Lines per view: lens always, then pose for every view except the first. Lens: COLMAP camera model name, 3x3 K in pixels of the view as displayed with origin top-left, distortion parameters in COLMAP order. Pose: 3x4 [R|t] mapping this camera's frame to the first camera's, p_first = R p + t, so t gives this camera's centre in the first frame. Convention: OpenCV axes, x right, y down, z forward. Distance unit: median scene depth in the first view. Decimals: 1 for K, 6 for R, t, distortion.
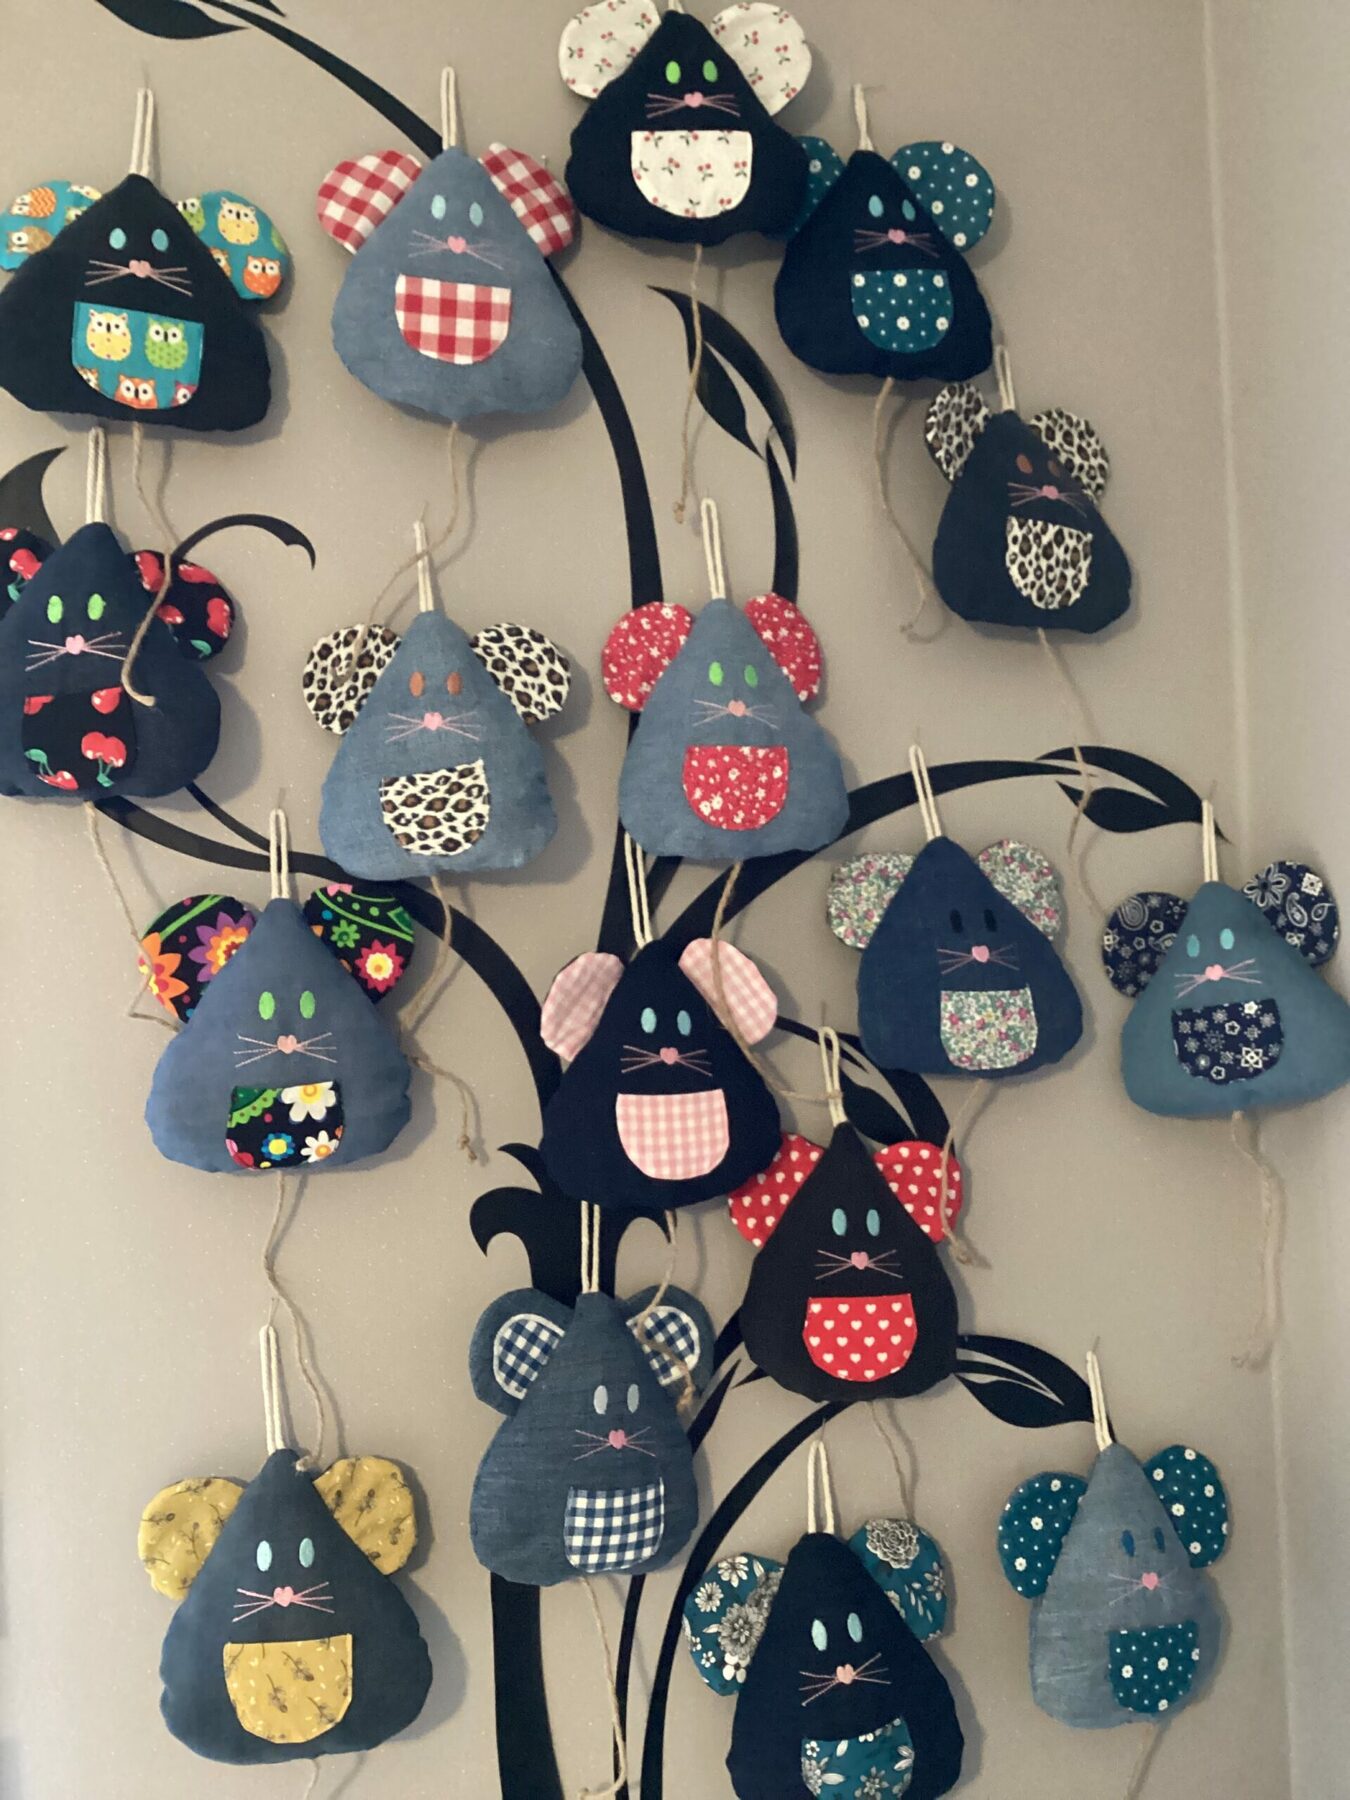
lens RADIAL K [[1627.4, 0, 675.0], [0, 1627.4, 900.0], [0, 0, 1]] dist [0.139004, -0.292775]
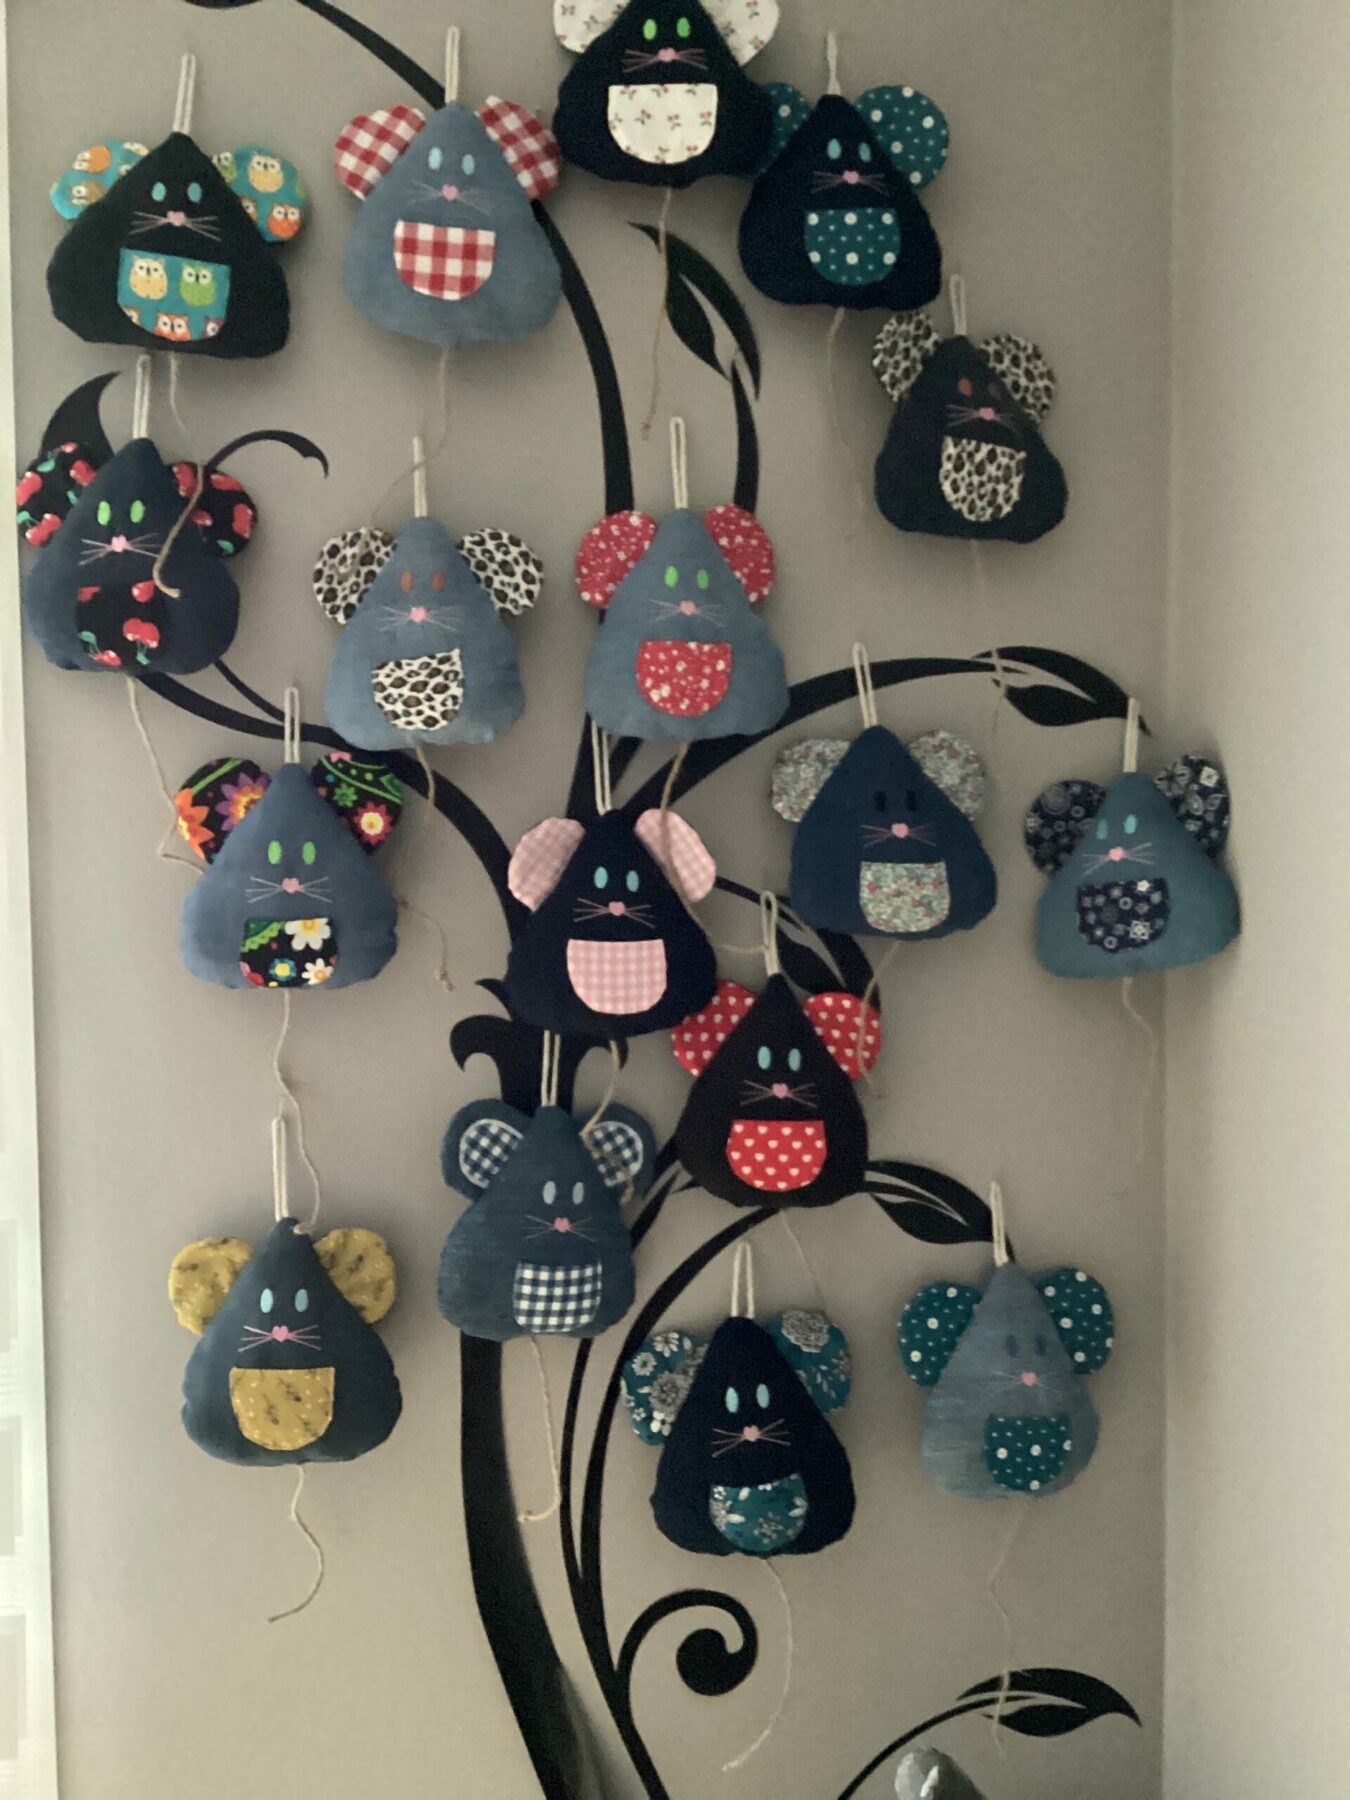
lens RADIAL K [[1627.4, 0, 675.0], [0, 1627.4, 900.0], [0, 0, 1]] dist [0.139004, -0.292775]
pose [[0.994312, 0.036594, -0.100018, 0.153017], [-0.029376, 0.996920, 0.072713, 0.003303], [0.102371, -0.069361, 0.992325, -0.149626]]
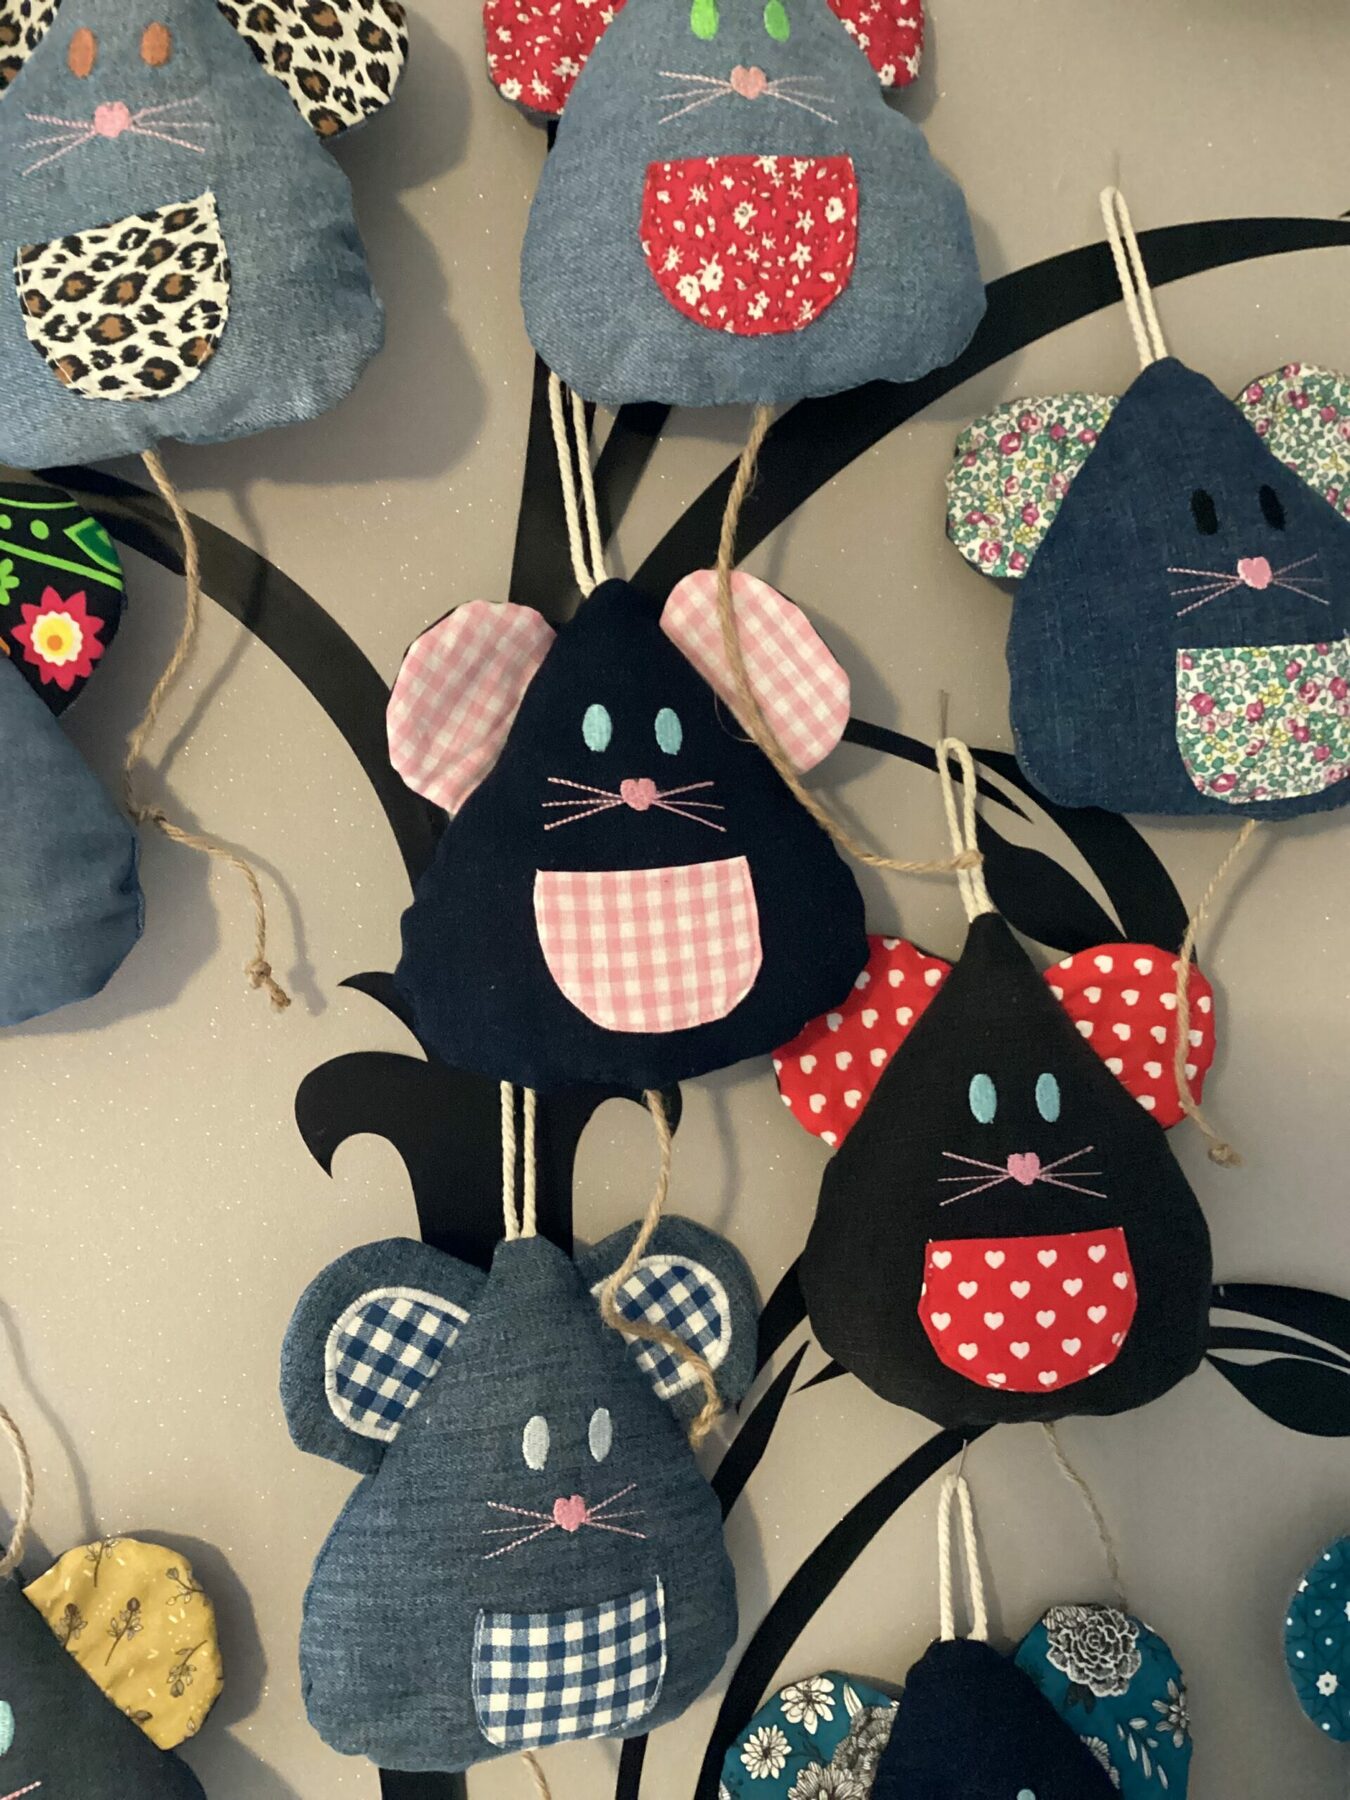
lens RADIAL K [[1627.4, 0, 675.0], [0, 1627.4, 900.0], [0, 0, 1]] dist [0.139004, -0.292775]
pose [[0.995185, -0.036200, -0.091089, 0.053274], [0.045928, 0.993189, 0.107080, 0.073449], [0.086592, -0.110748, 0.990069, 0.485784]]
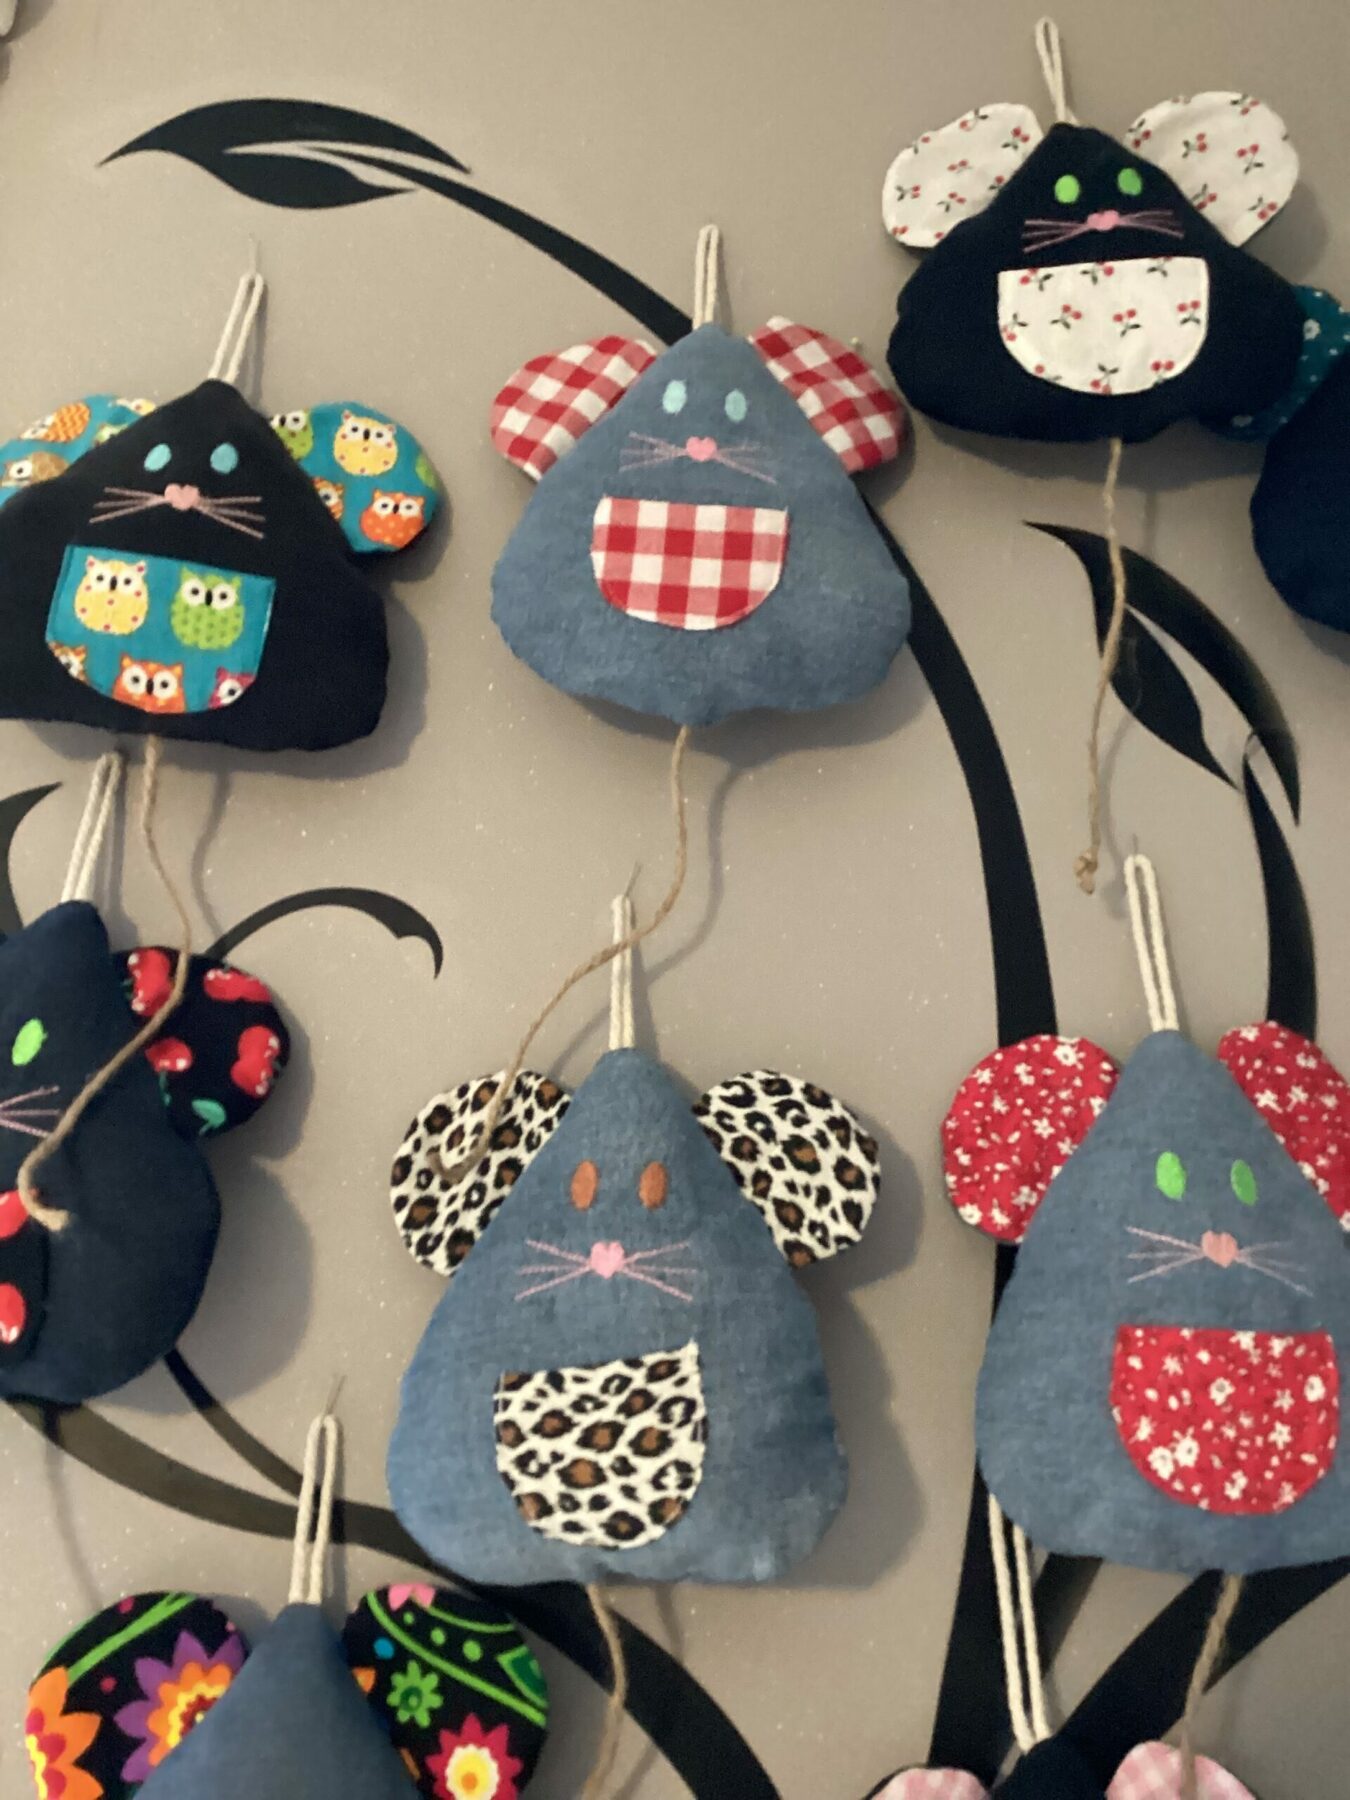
lens RADIAL K [[1627.4, 0, 675.0], [0, 1627.4, 900.0], [0, 0, 1]] dist [0.139004, -0.292775]
pose [[0.976982, -0.010208, -0.213078, -0.015625], [-0.045881, 0.965423, -0.256621, -0.084523], [0.208330, 0.260490, 0.942732, 0.473421]]
